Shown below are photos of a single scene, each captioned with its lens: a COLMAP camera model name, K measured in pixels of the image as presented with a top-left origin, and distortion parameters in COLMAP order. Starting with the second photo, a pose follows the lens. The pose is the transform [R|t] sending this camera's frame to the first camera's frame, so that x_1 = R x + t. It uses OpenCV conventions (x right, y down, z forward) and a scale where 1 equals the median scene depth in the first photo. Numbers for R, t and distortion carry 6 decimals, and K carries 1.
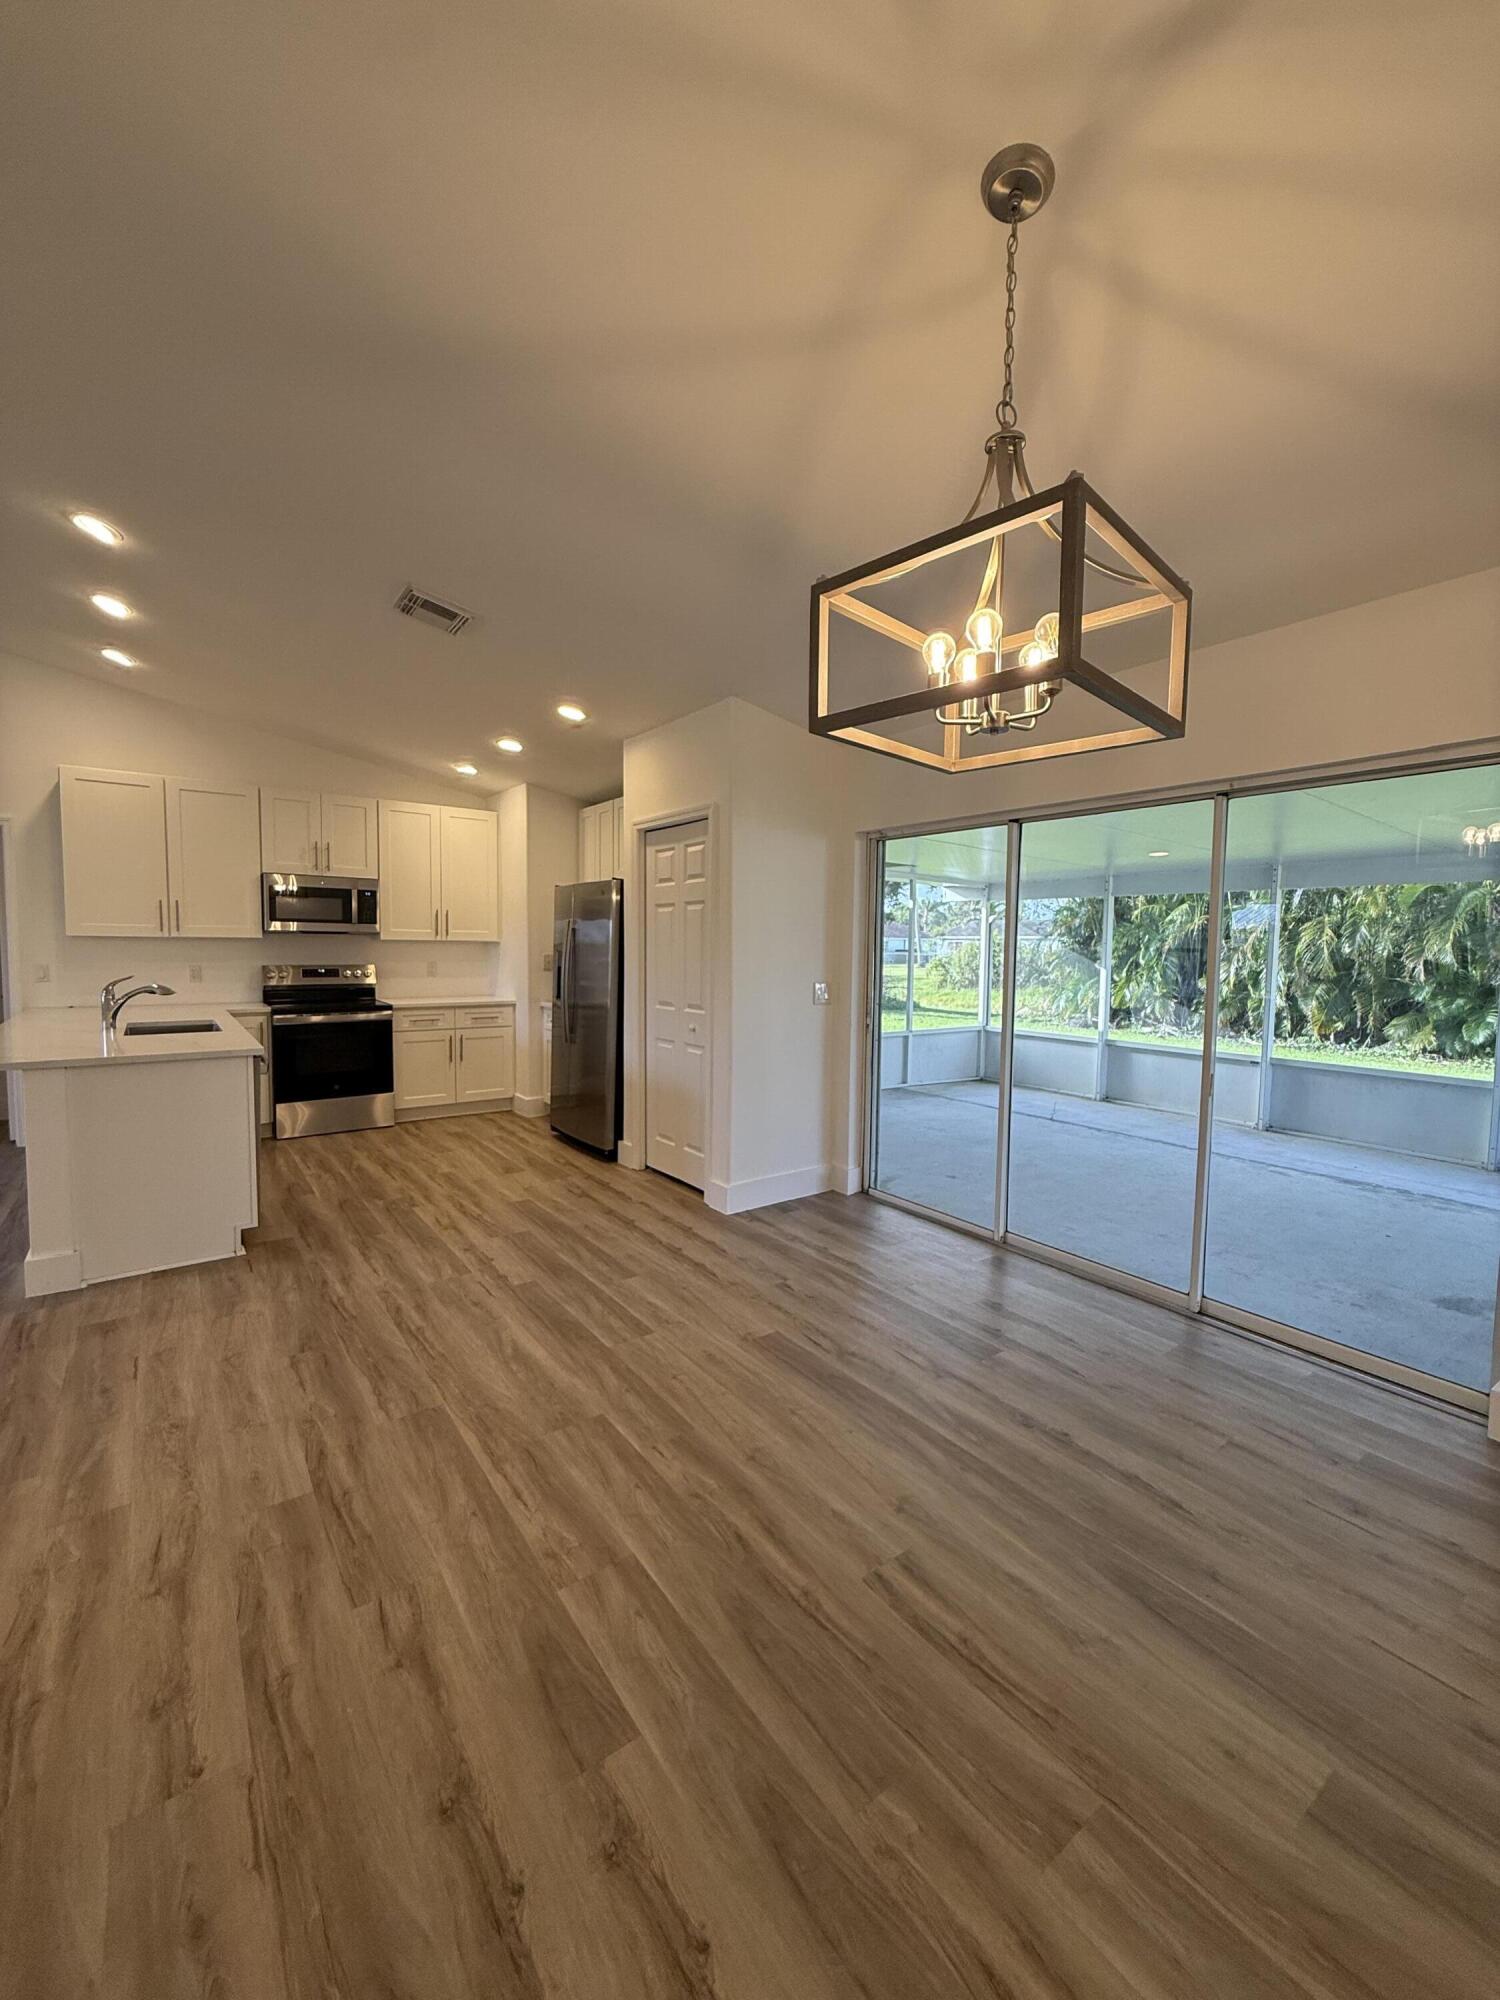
lens RADIAL K [[799.4, 0, 753.9], [0, 799.4, 997.9], [0, 0, 1]] dist [-0.000863, 0.000562]
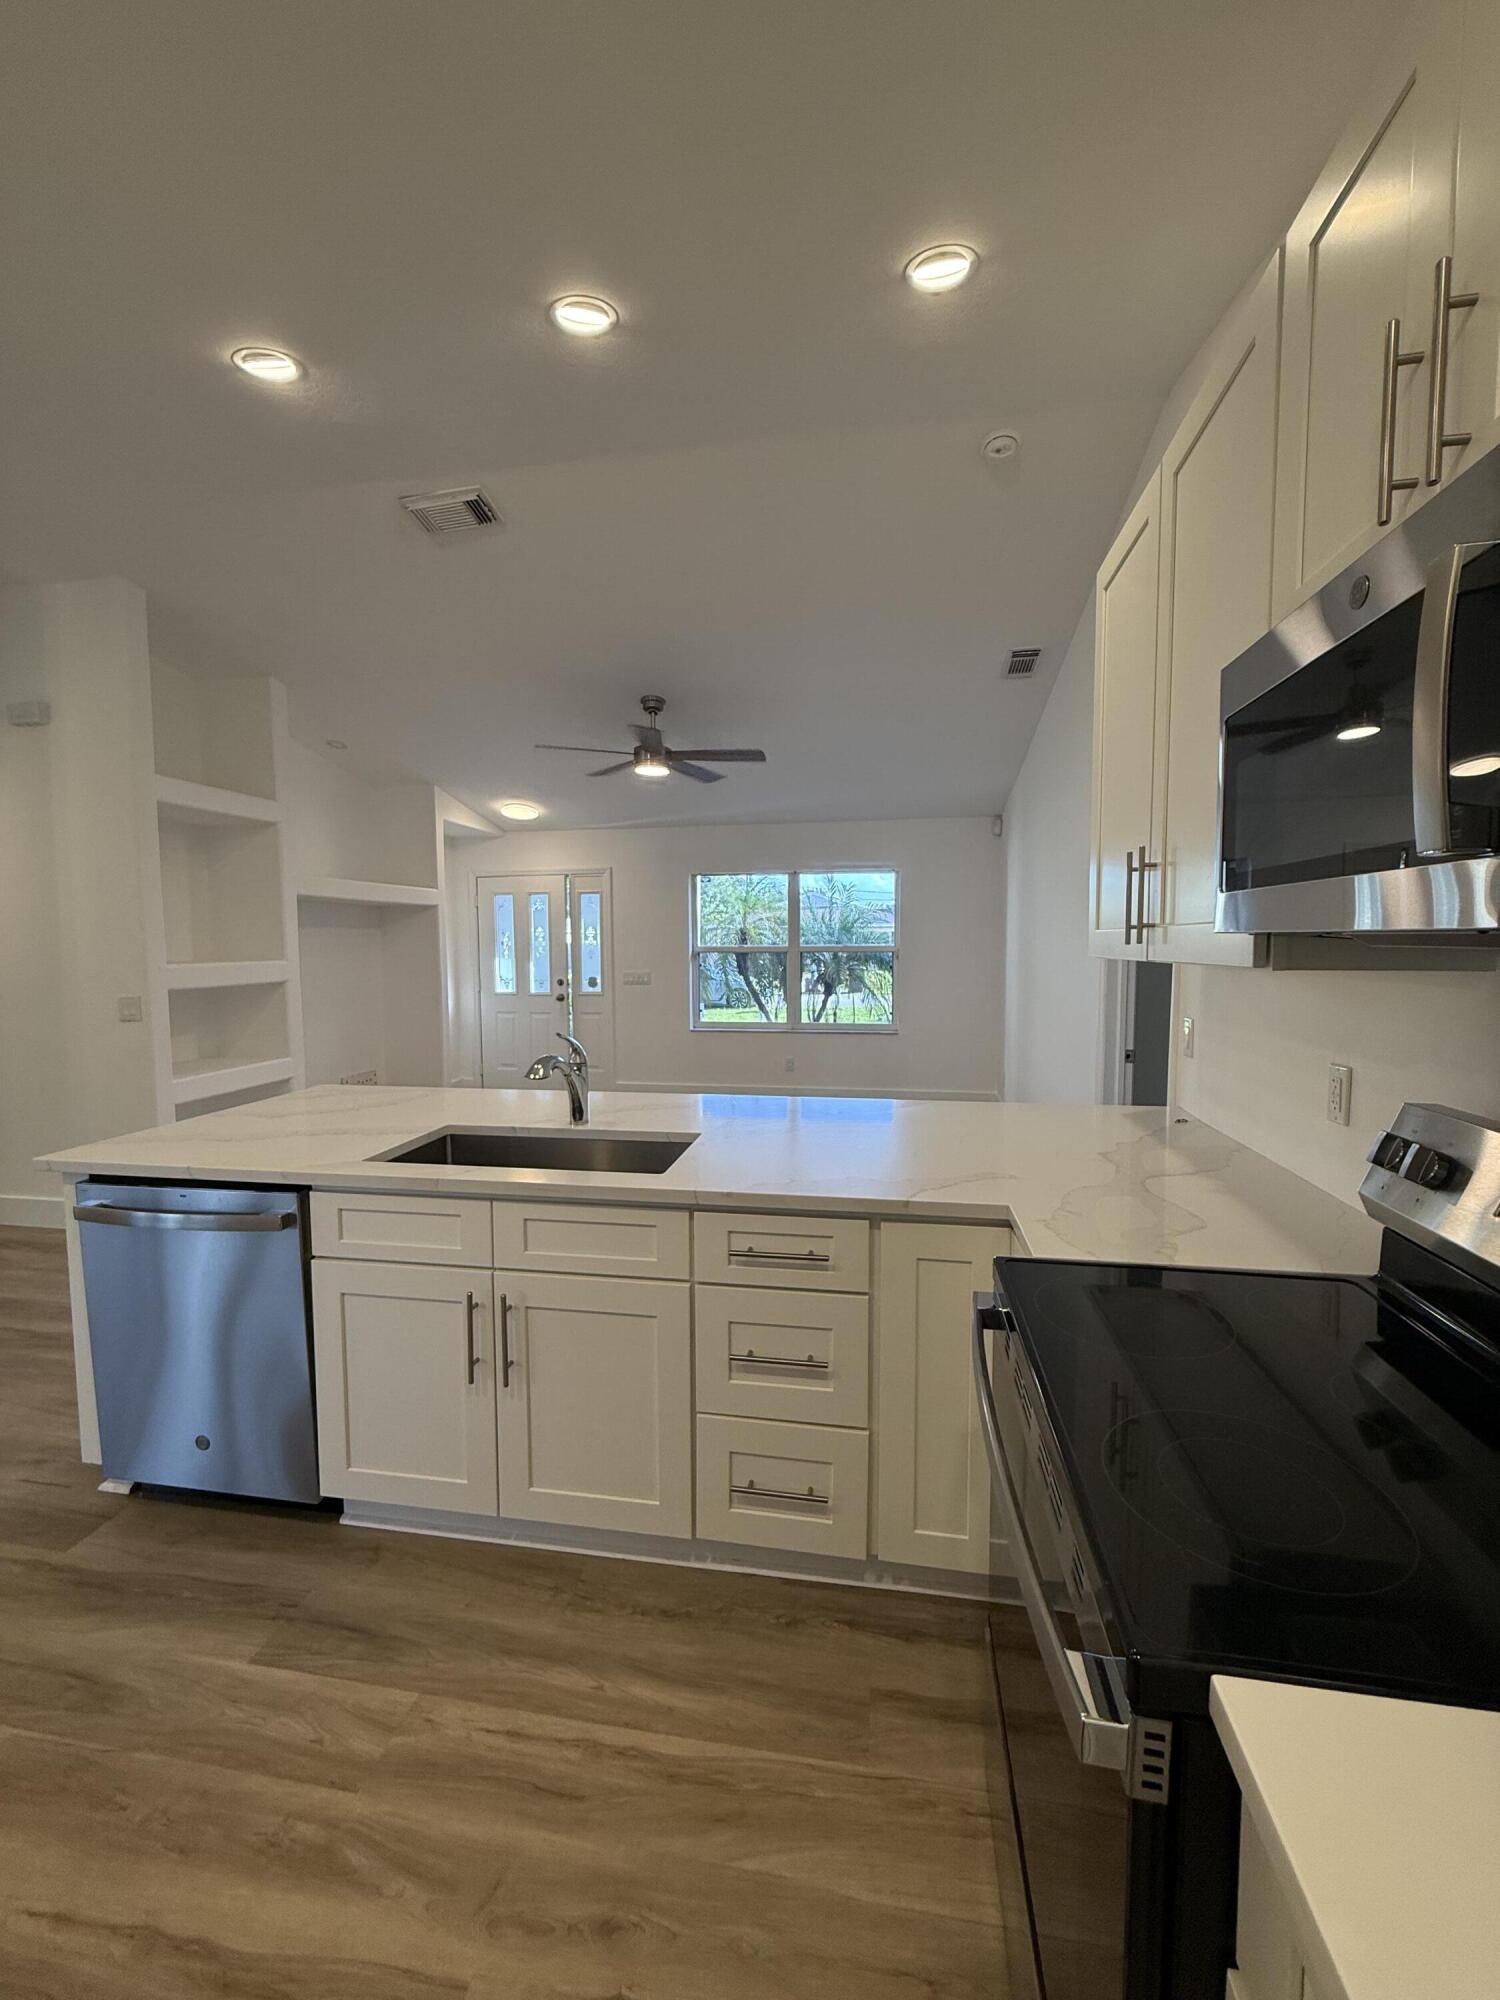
lens RADIAL K [[799.4, 0, 751.8], [0, 799.4, 997.8], [0, 0, 1]] dist [-0.000863, 0.000562]
pose [[-0.723451, 0.038718, -0.689289, -0.429177], [-0.050494, 0.992785, 0.108761, -0.098698], [0.688527, 0.113488, -0.716276, 1.250479]]
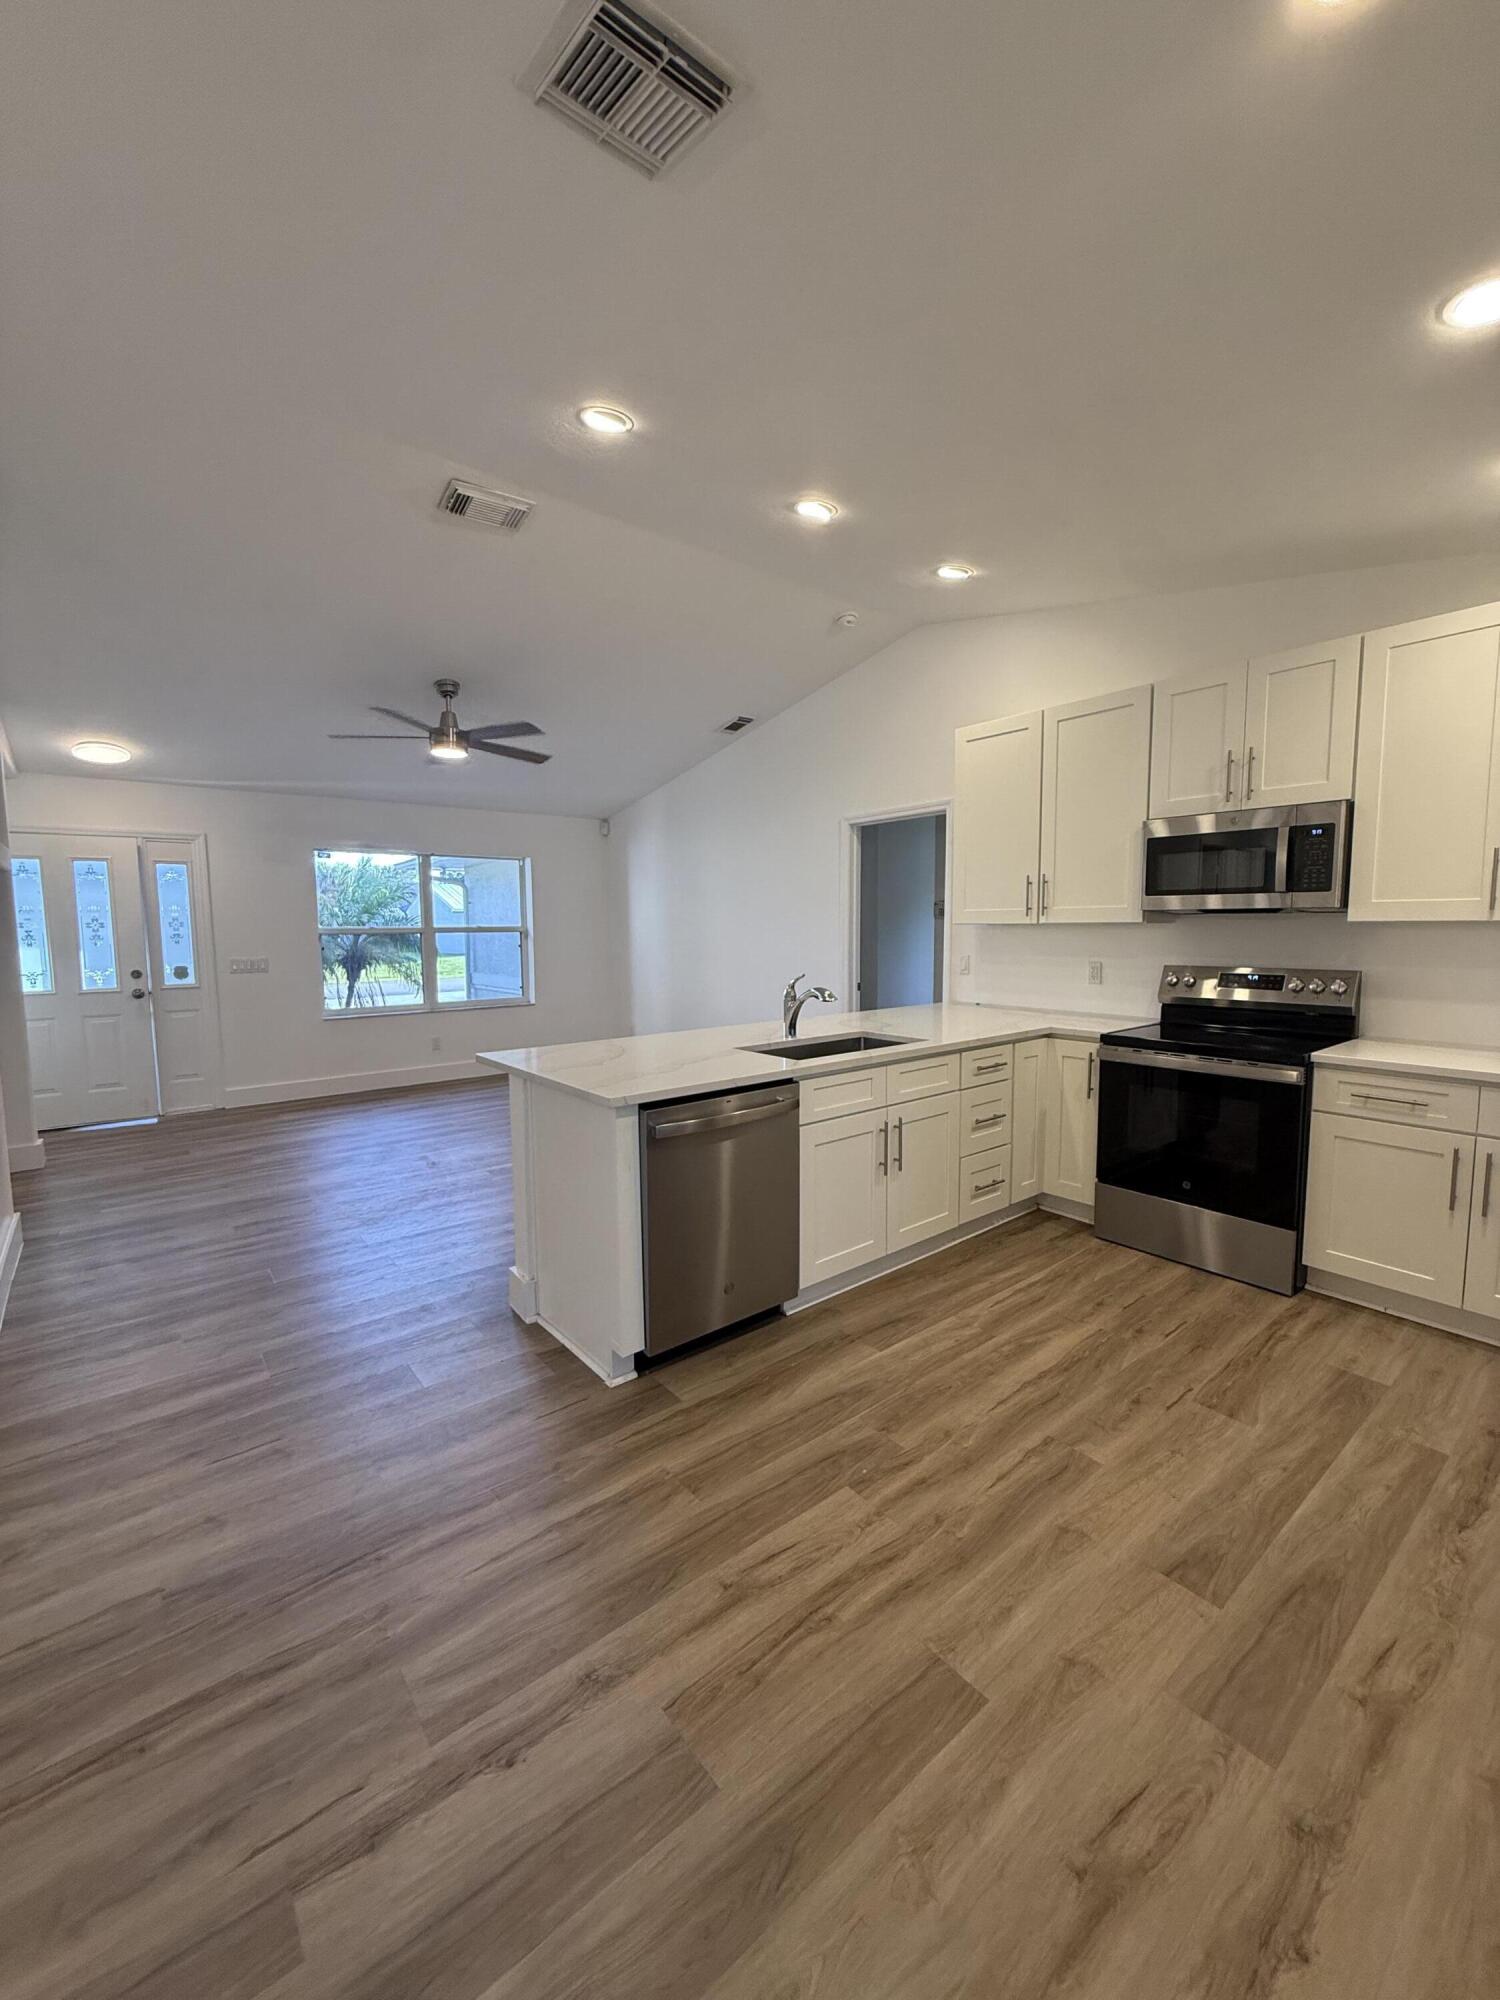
lens RADIAL K [[799.4, 0, 751.4], [0, 799.4, 997.9], [0, 0, 1]] dist [-0.000863, 0.000562]
pose [[0.040722, 0.078700, -0.996066, 0.020906], [-0.057749, 0.995412, 0.076287, -0.053473], [0.997500, 0.054415, 0.045080, 0.776732]]
